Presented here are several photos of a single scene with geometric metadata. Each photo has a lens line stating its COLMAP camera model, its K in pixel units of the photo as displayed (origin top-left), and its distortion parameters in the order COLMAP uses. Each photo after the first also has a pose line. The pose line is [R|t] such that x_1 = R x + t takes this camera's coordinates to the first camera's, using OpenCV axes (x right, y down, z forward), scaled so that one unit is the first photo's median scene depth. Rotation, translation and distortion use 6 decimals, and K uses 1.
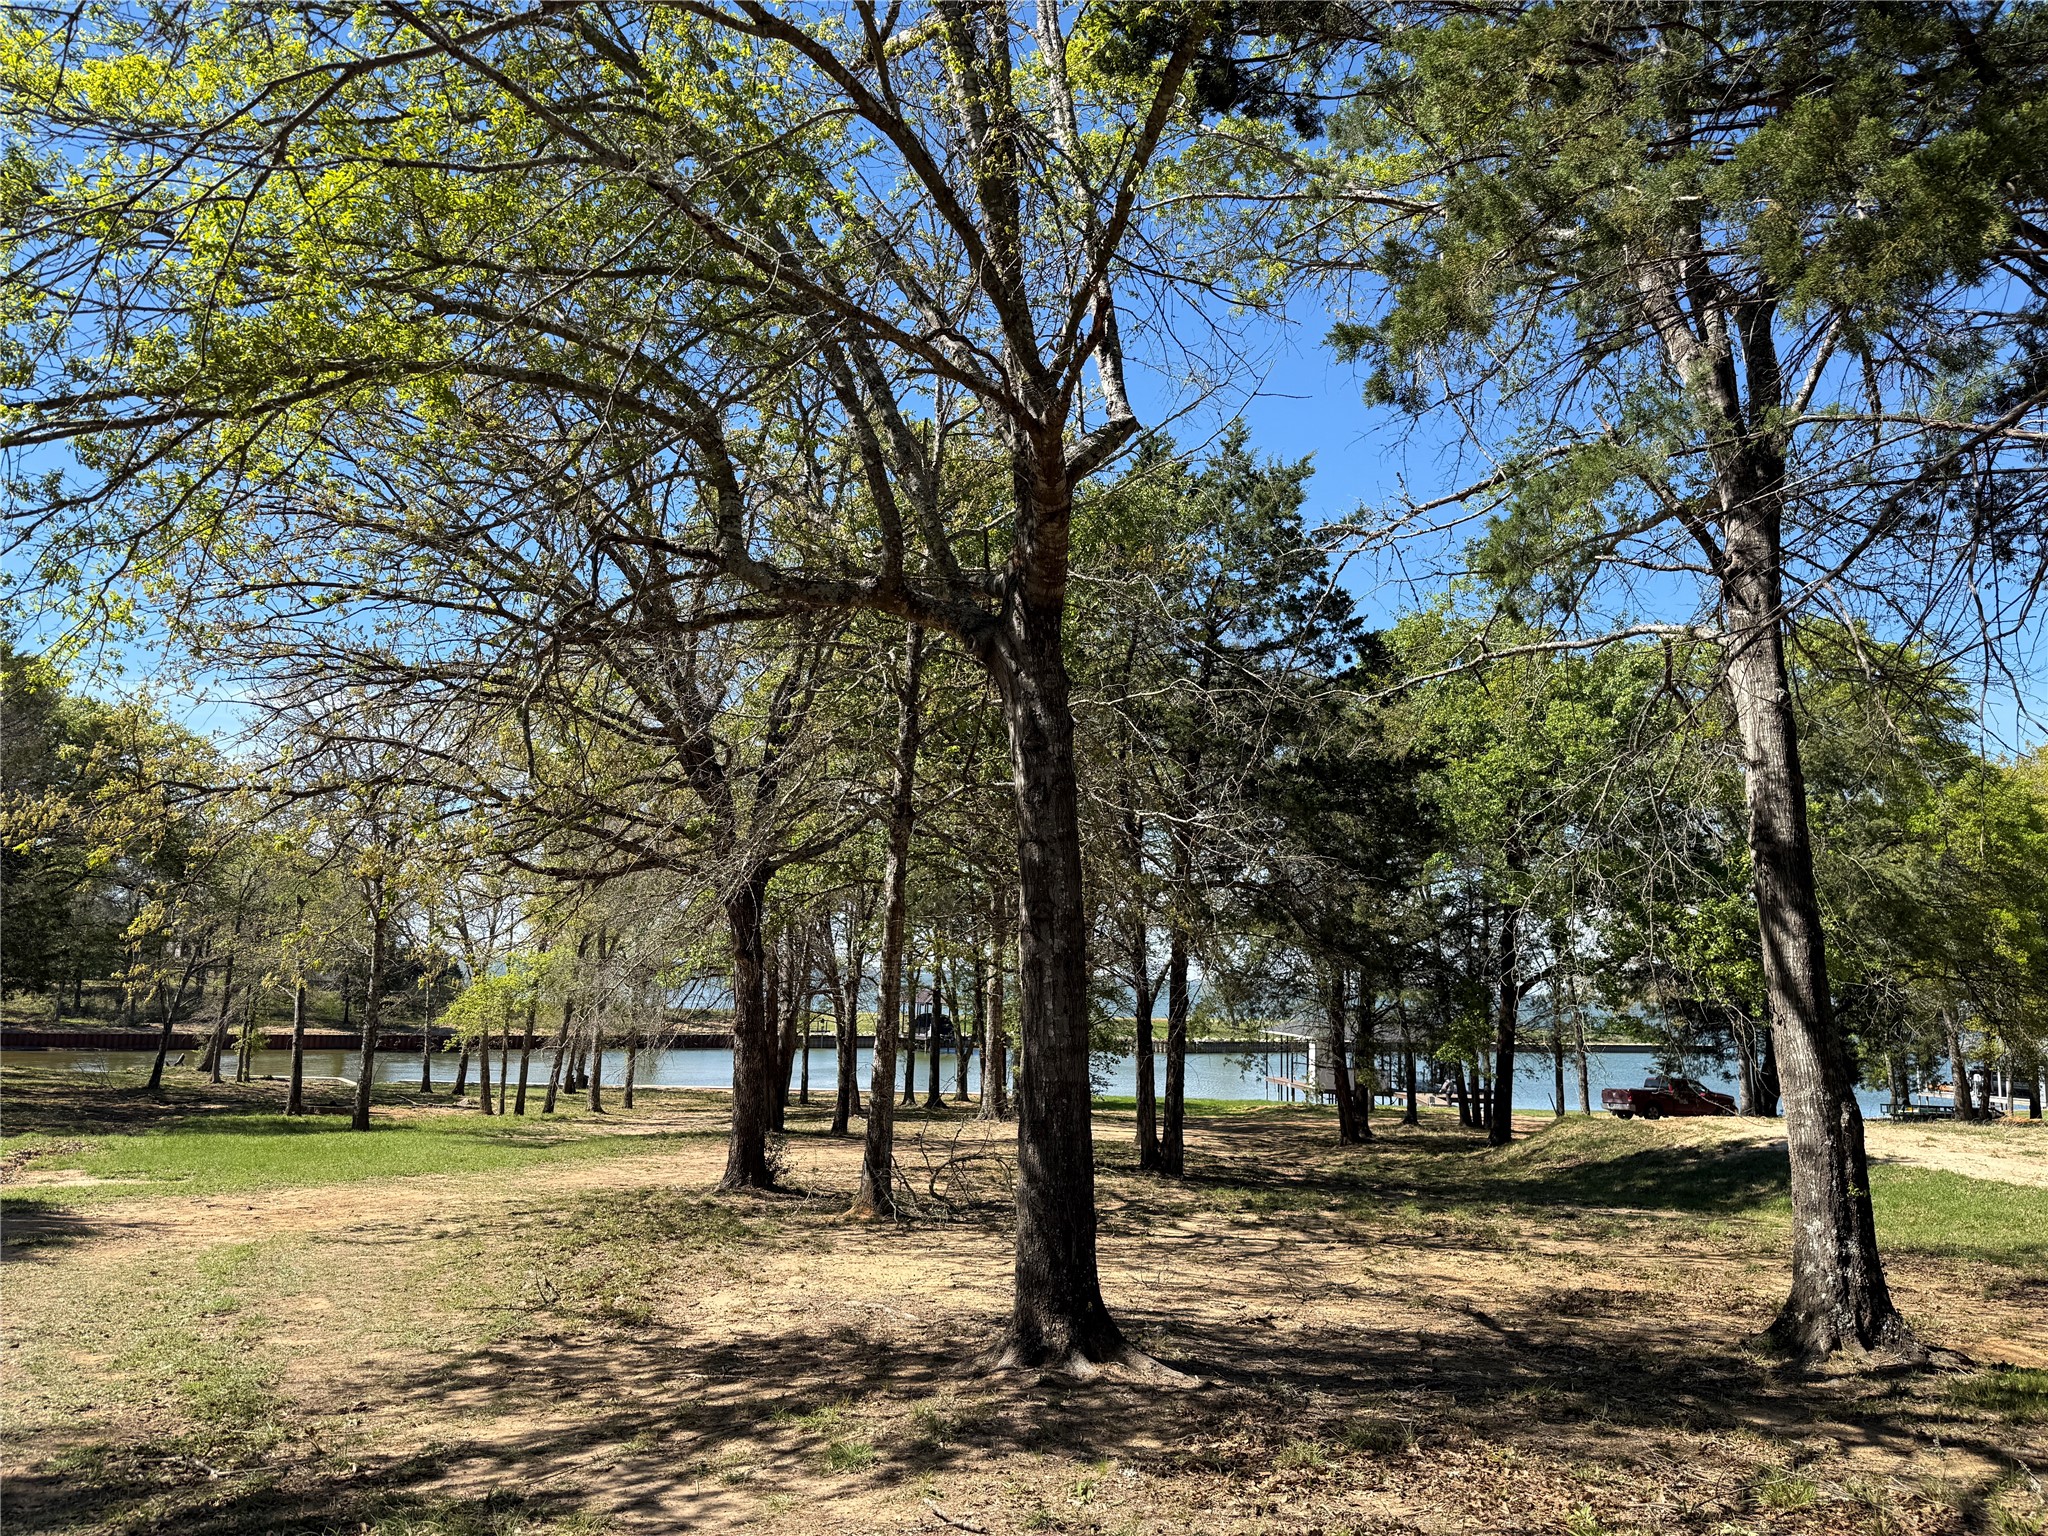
lens RADIAL K [[1440.3, 0, 1024.0], [0, 1440.3, 764.3], [0, 0, 1]] dist [0.072601, -0.073430]
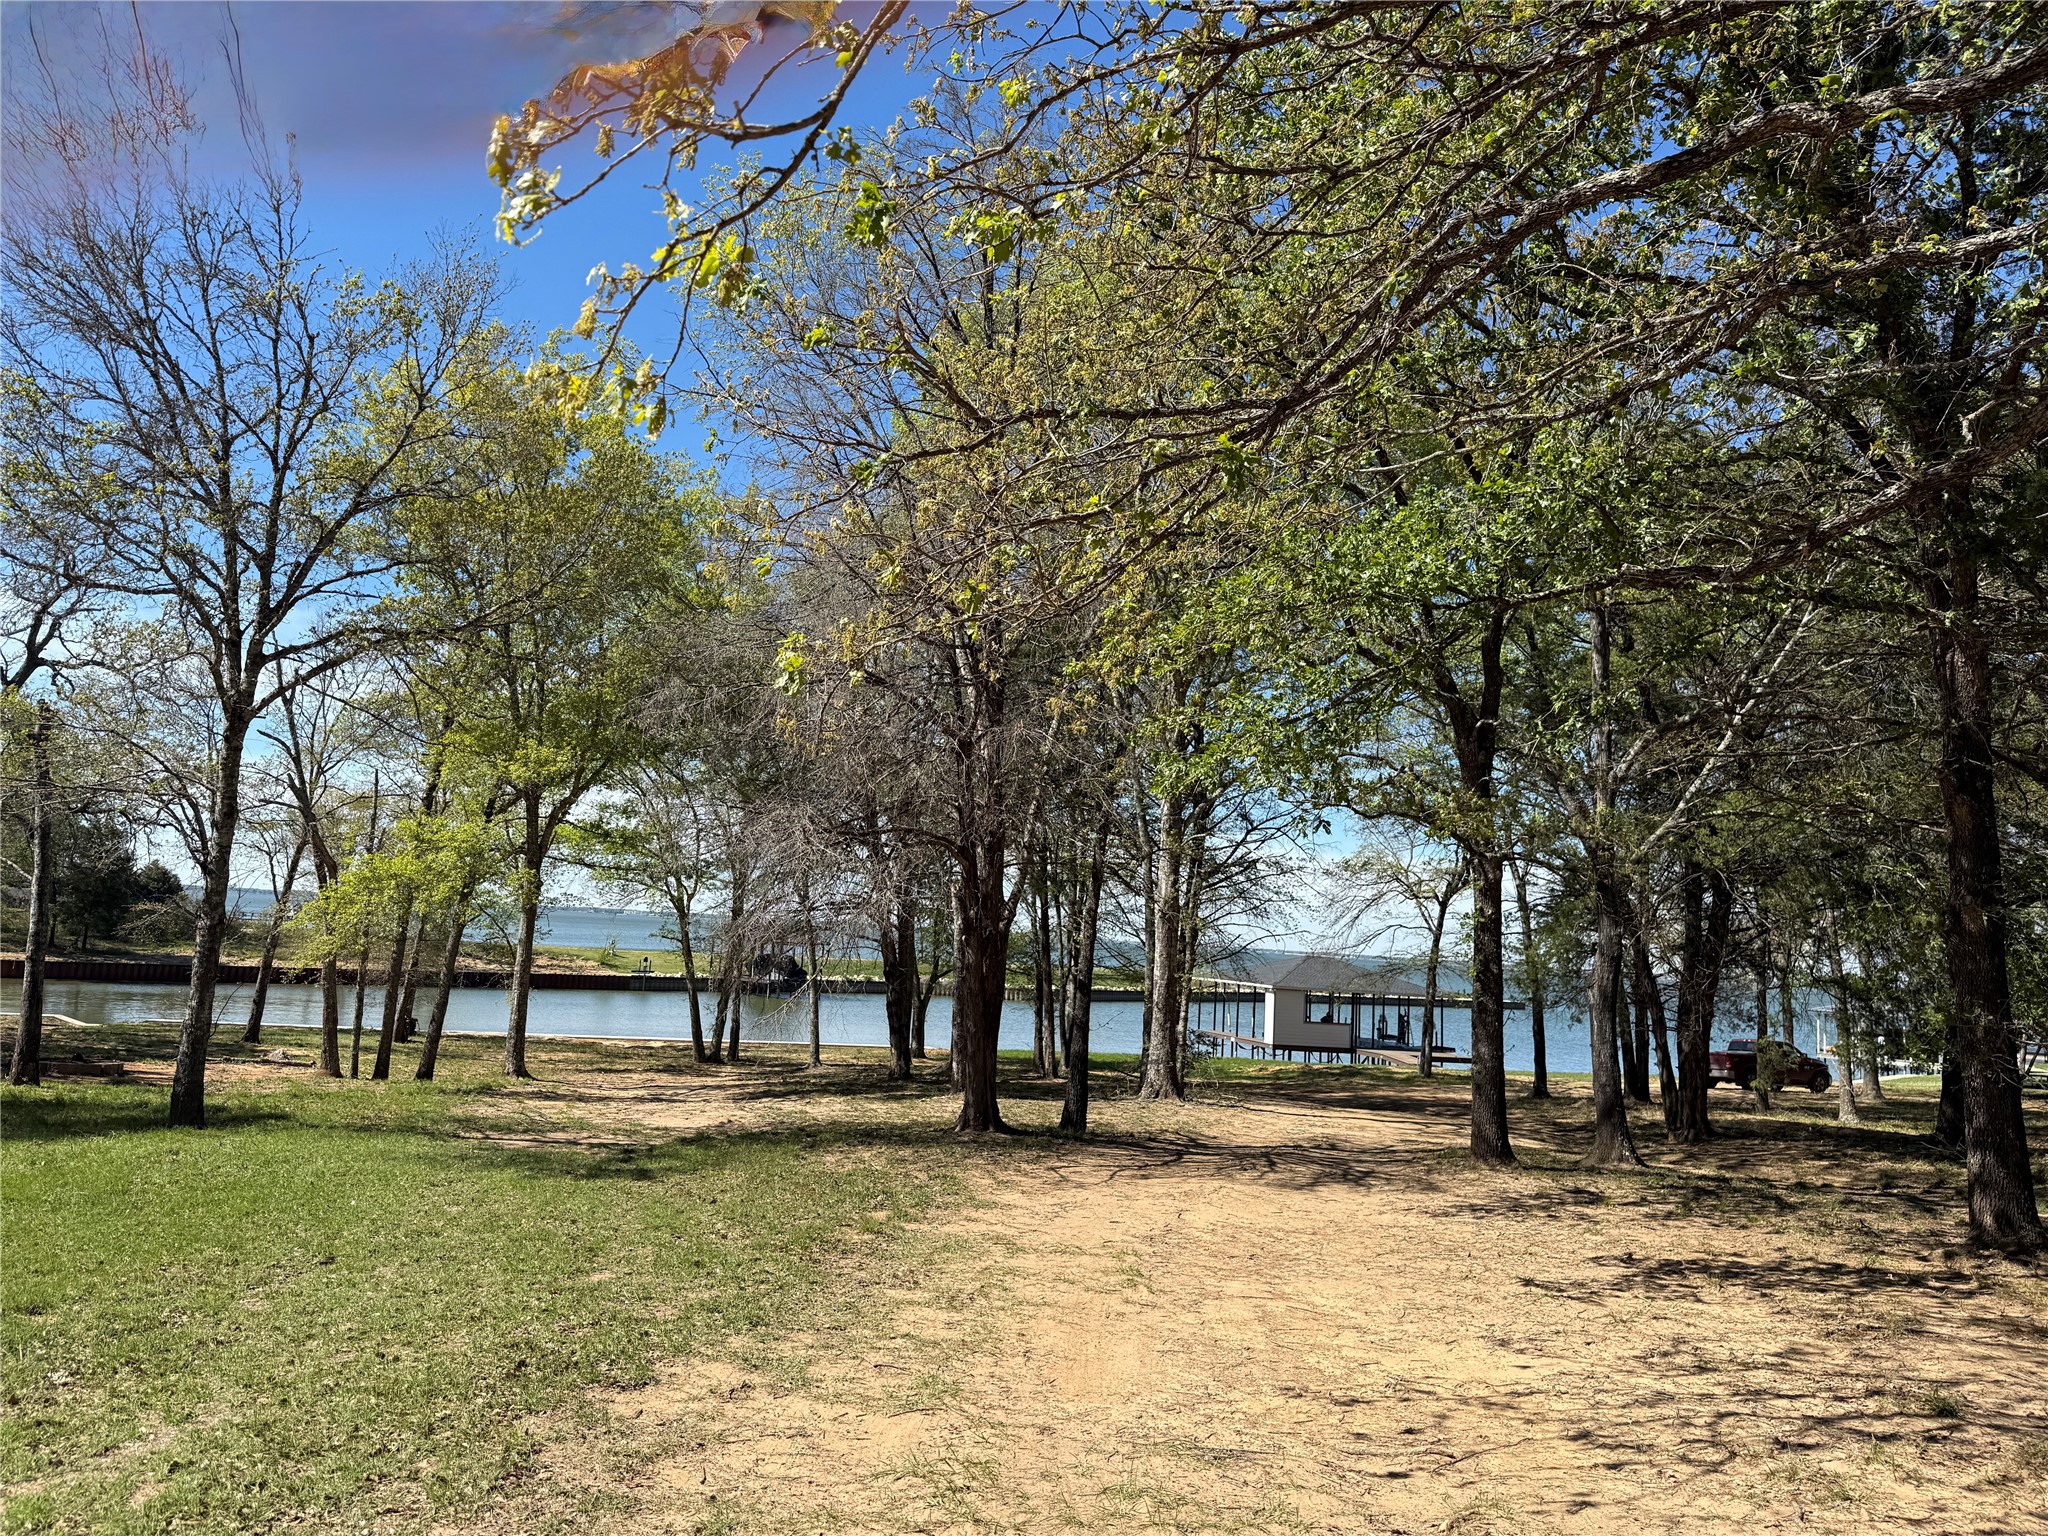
lens RADIAL K [[1440.3, 0, 1028.9], [0, 1440.3, 754.0], [0, 0, 1]] dist [0.072601, -0.073430]
pose [[0.985971, 0.044944, 0.160750, -0.170334], [-0.049353, 0.998504, 0.023535, 0.064093], [-0.159452, -0.031138, 0.986715, 0.304647]]
